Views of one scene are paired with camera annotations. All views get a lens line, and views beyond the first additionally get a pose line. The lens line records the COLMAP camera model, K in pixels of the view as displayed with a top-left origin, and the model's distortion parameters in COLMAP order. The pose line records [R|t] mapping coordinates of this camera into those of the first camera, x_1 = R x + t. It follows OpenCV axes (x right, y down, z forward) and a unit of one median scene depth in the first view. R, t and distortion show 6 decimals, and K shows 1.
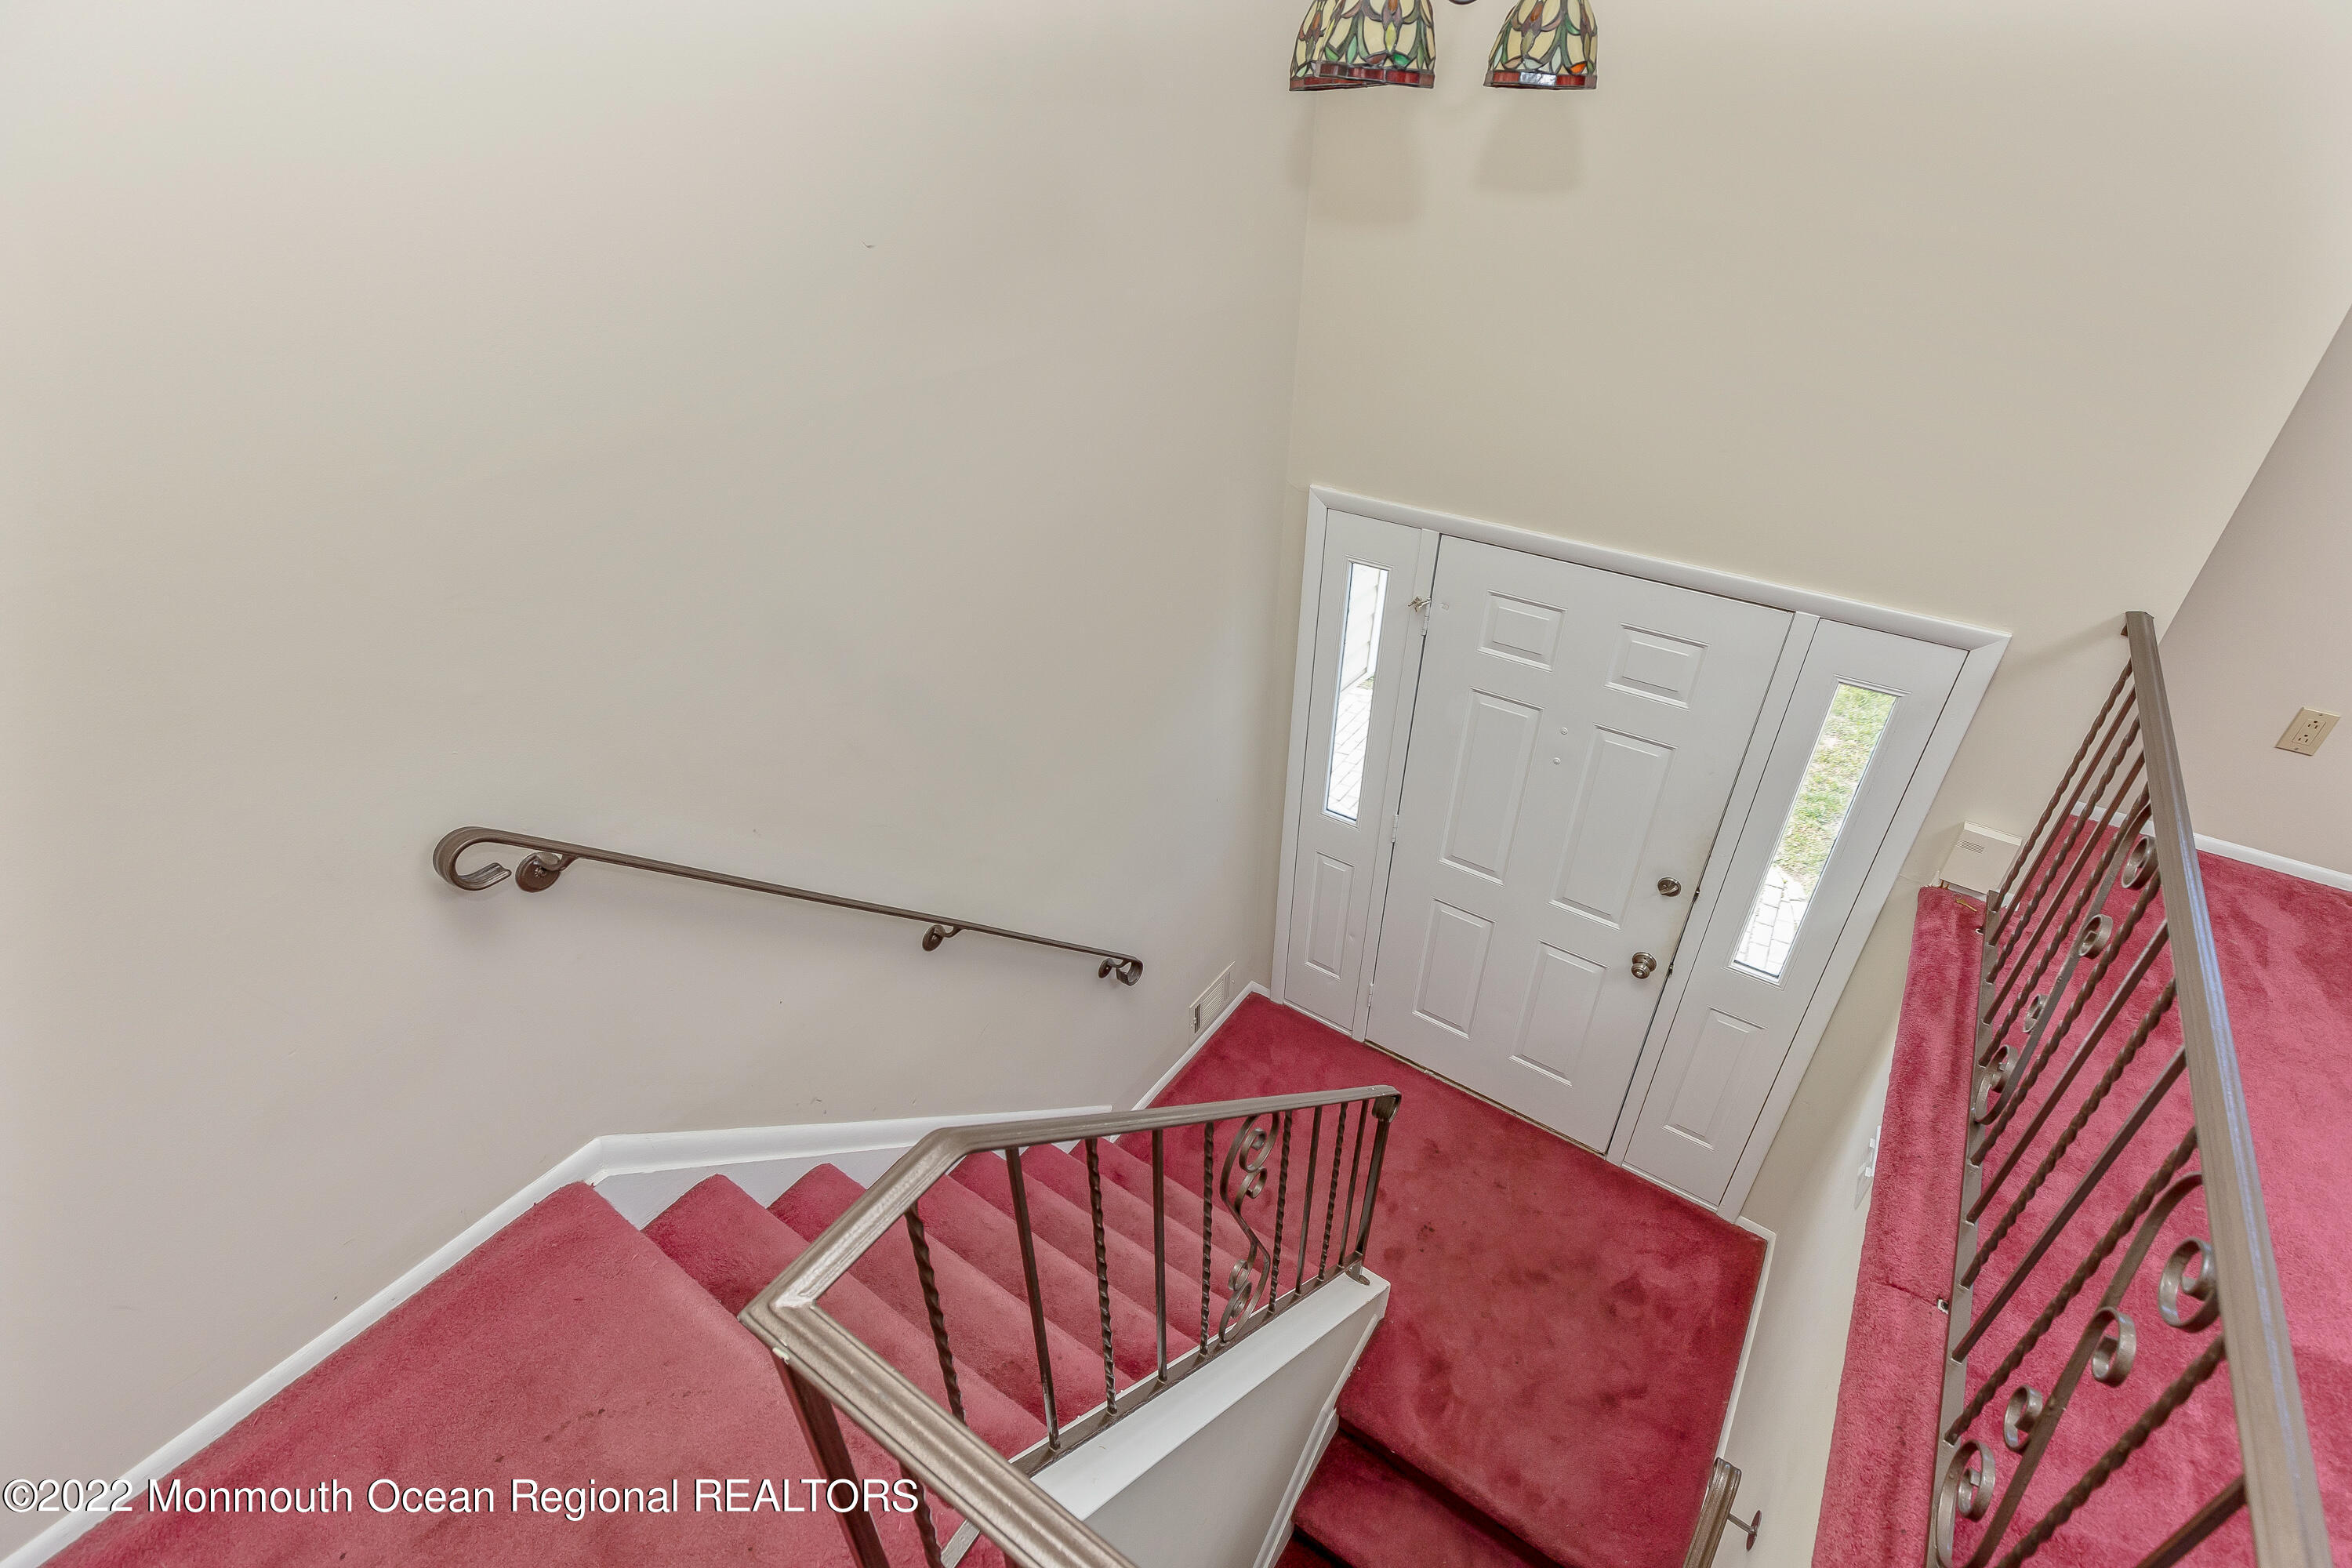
lens RADIAL K [[1072.8, 0, 1192.5], [0, 1072.8, 791.4], [0, 0, 1]] dist [0.009151, -0.000735]
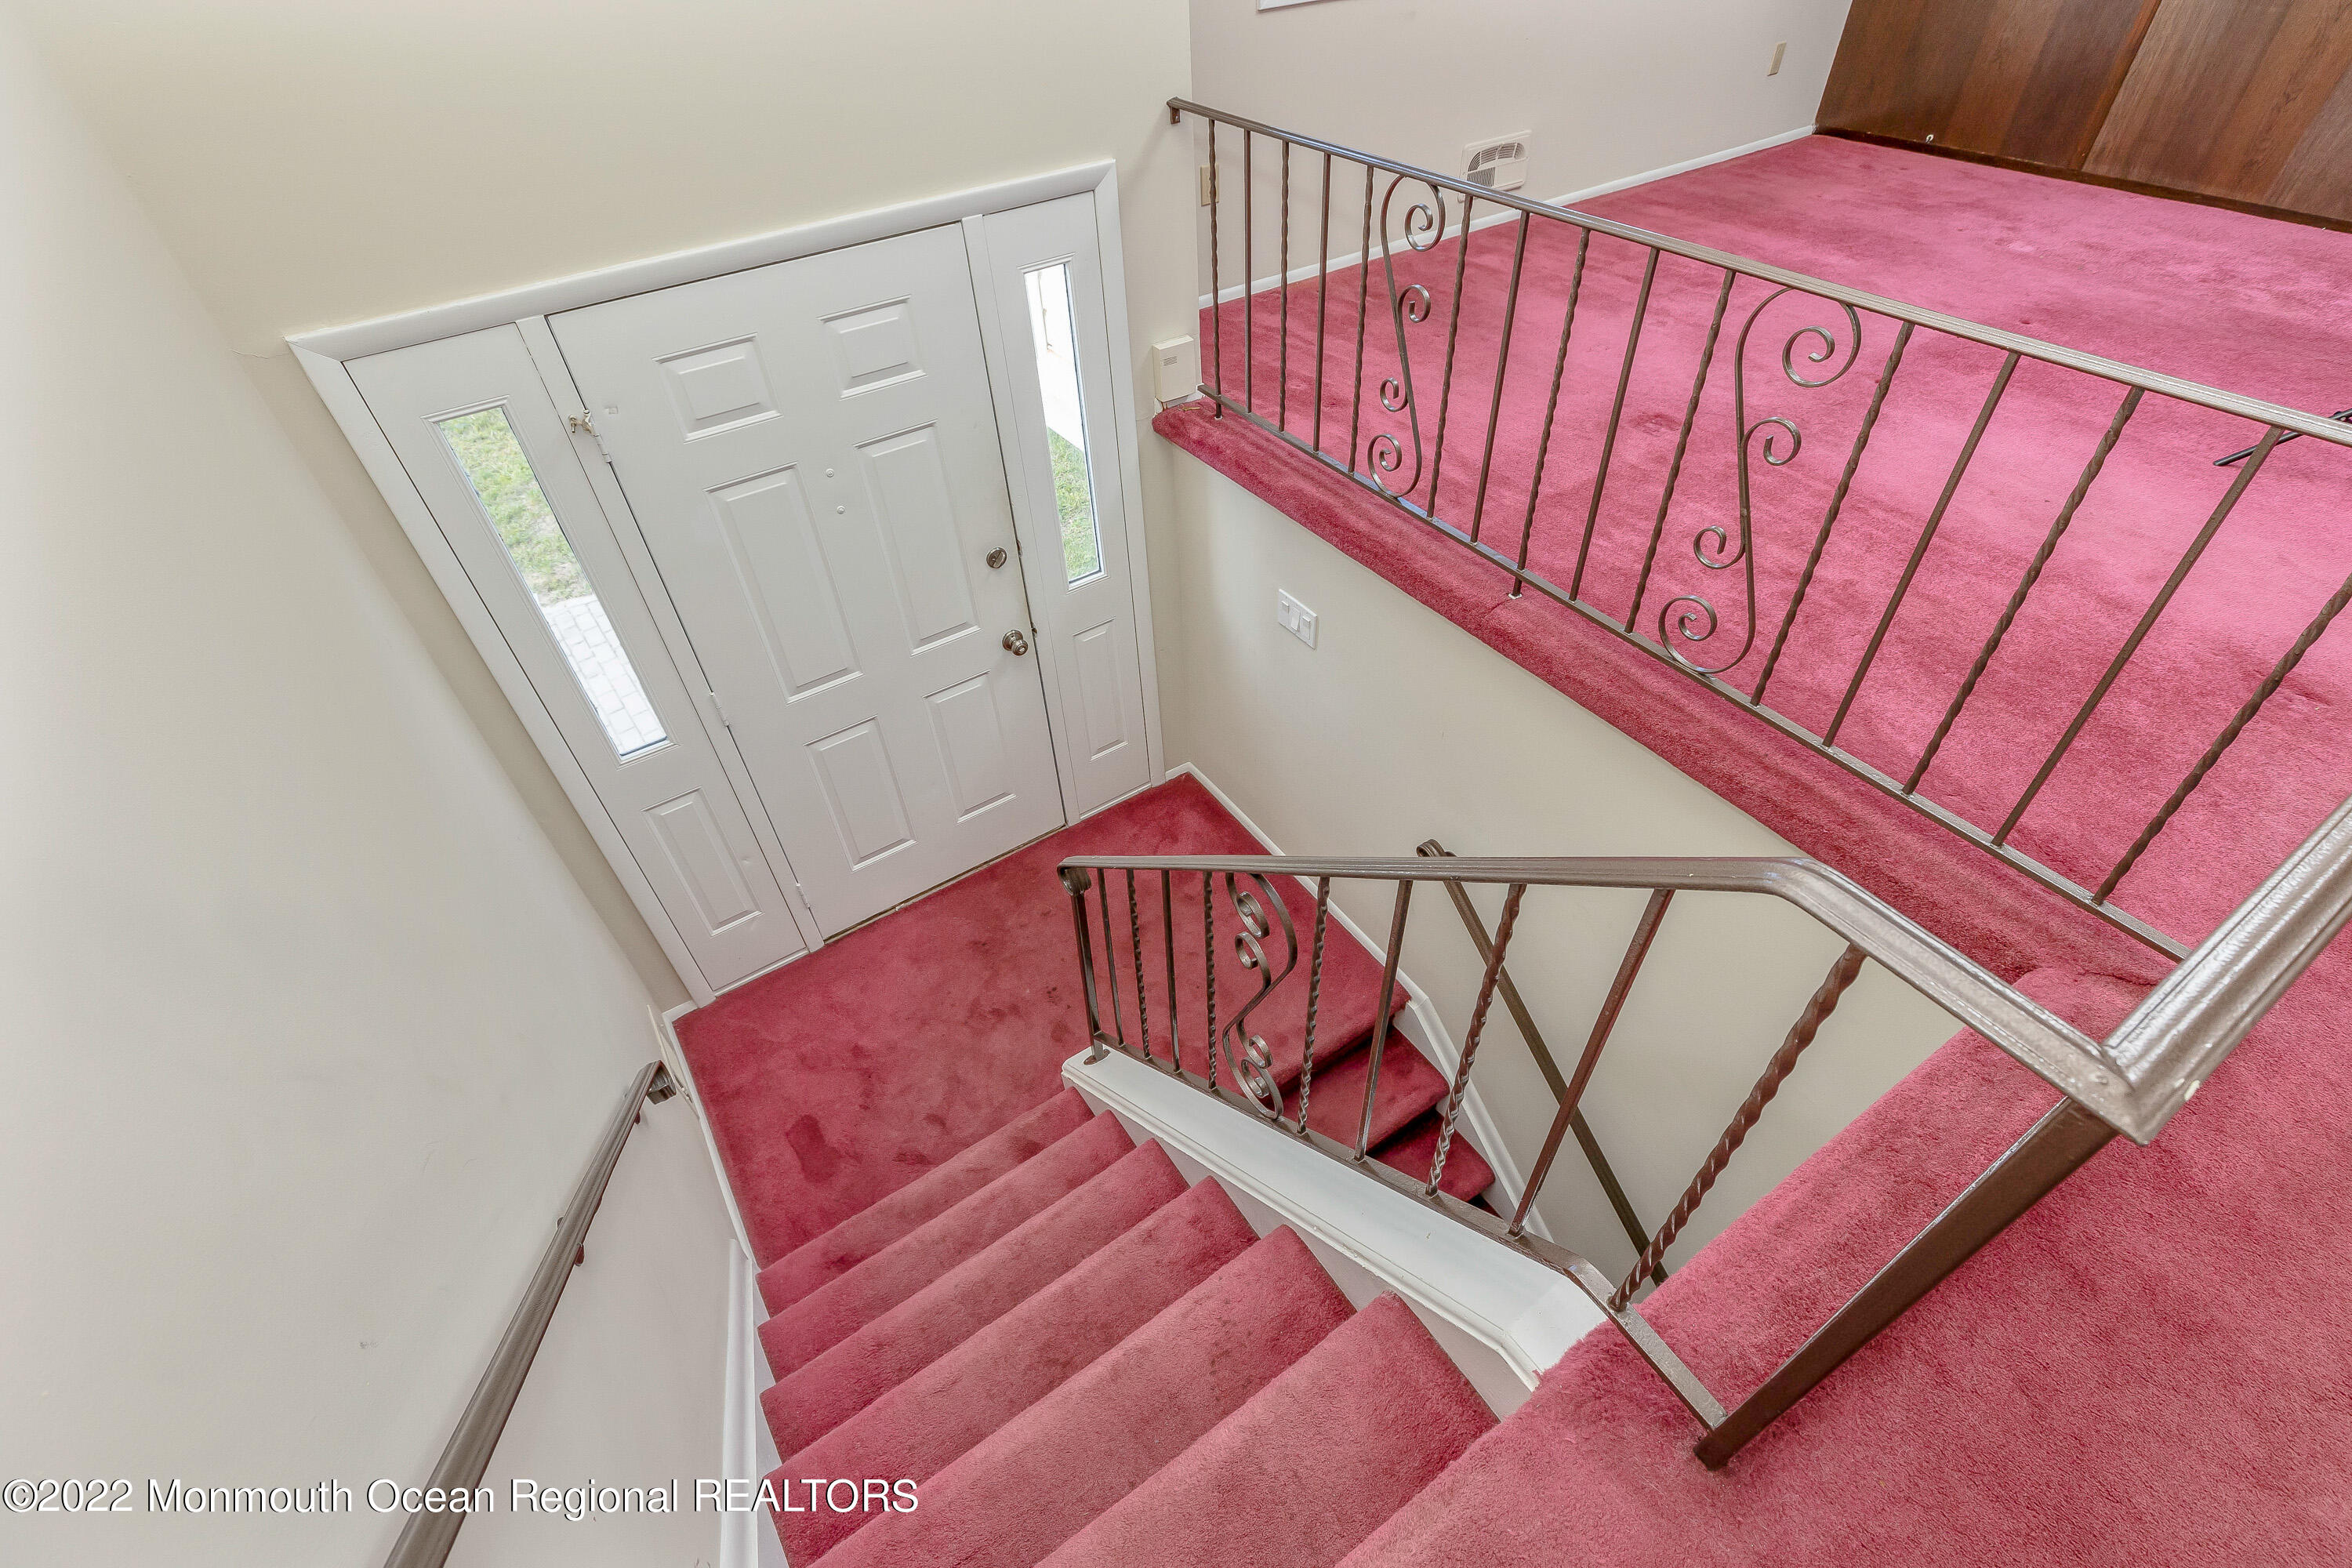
lens RADIAL K [[1072.8, 0, 1185.9], [0, 1072.8, 789.2], [0, 0, 1]] dist [0.009151, -0.000735]
pose [[0.369141, -0.667161, 0.647017, -0.267632], [0.548120, 0.718503, 0.428156, -0.083908], [-0.750533, 0.196592, 0.630913, 0.279943]]
